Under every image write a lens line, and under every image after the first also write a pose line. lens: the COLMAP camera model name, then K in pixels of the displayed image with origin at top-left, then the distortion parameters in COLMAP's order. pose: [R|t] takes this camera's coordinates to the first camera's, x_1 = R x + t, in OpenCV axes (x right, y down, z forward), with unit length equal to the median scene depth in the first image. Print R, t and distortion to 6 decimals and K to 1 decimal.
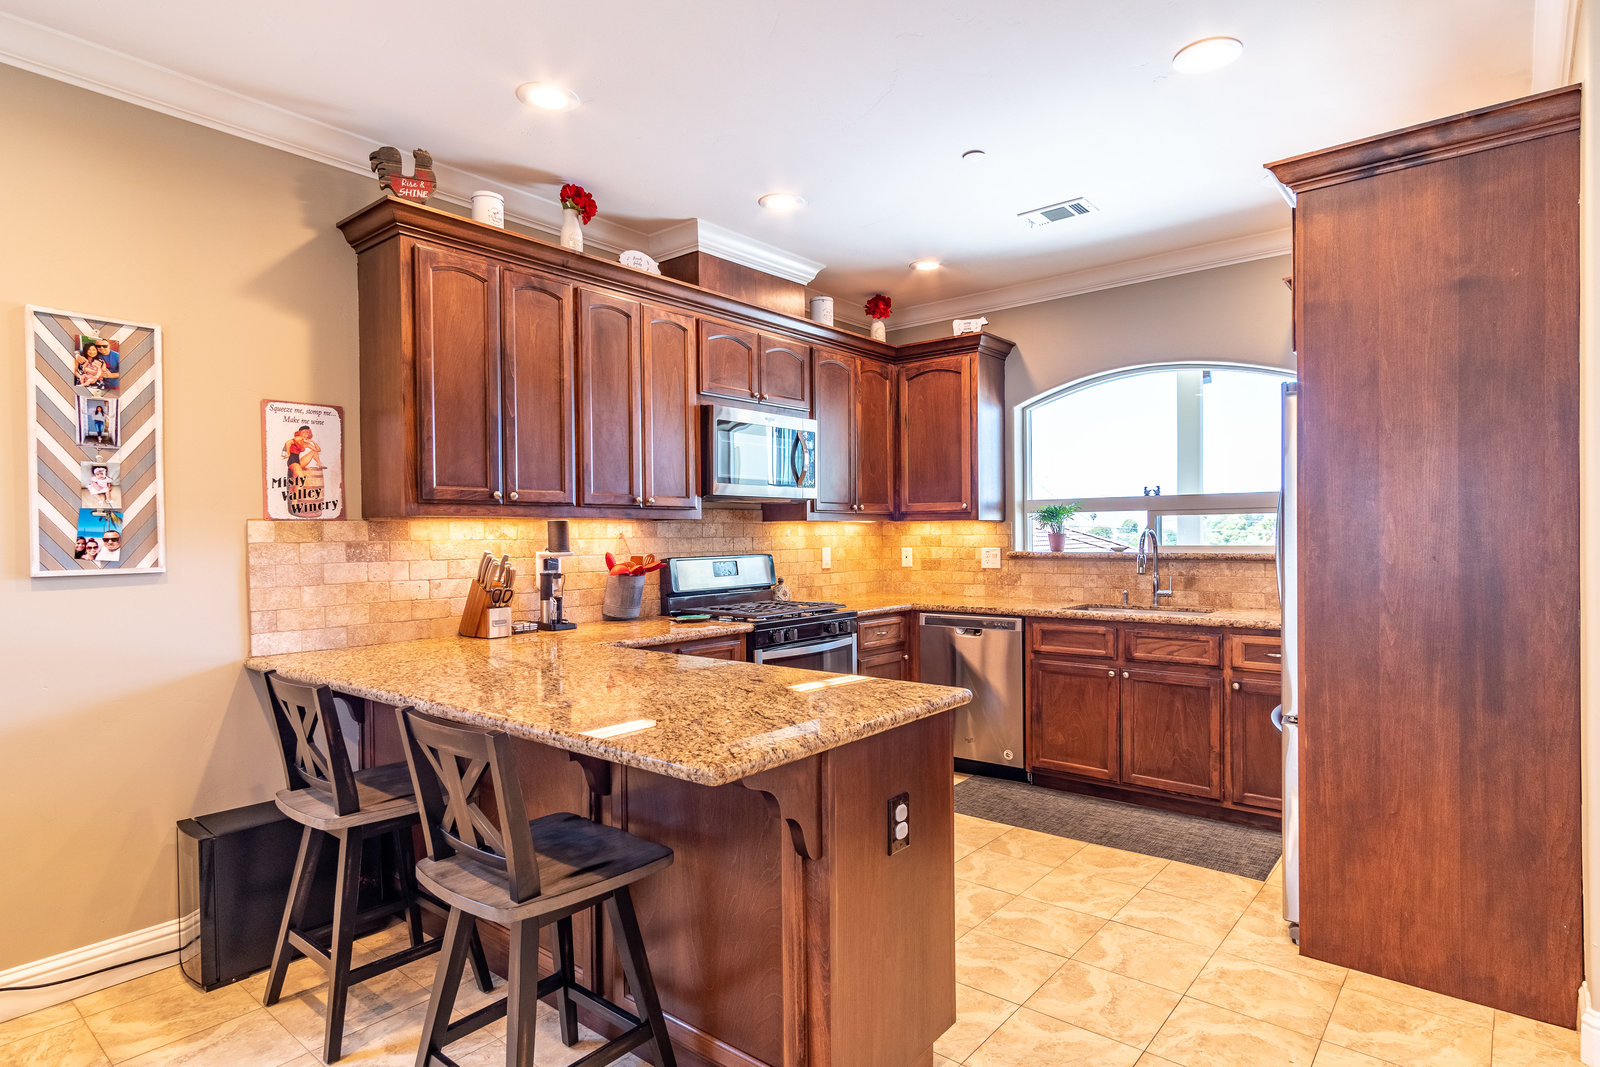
lens RADIAL K [[848.7, 0, 795.0], [0, 848.7, 544.5], [0, 0, 1]] dist [0.004377, 0.000425]
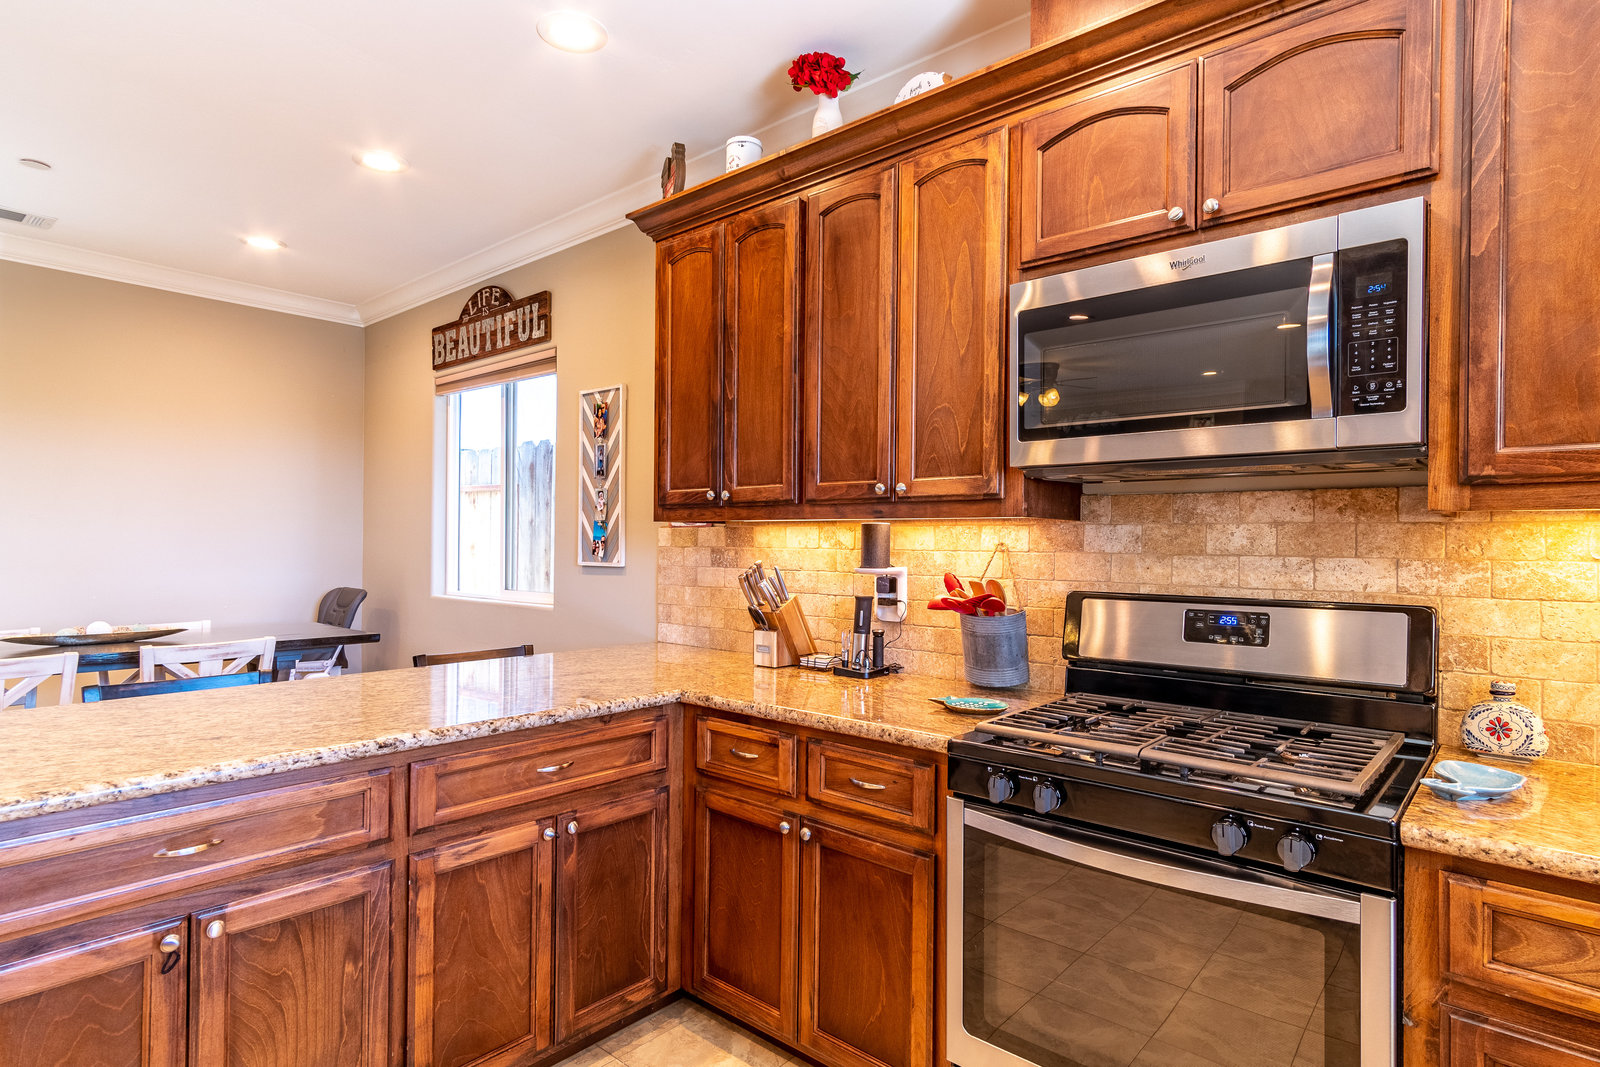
lens RADIAL K [[848.7, 0, 798.6], [0, 848.7, 537.5], [0, 0, 1]] dist [0.004377, 0.000425]
pose [[-0.020492, 0.006487, -0.999769, 0.620123], [-0.018823, 0.999799, 0.006873, -0.029195], [0.999613, 0.018960, -0.020366, 1.362929]]
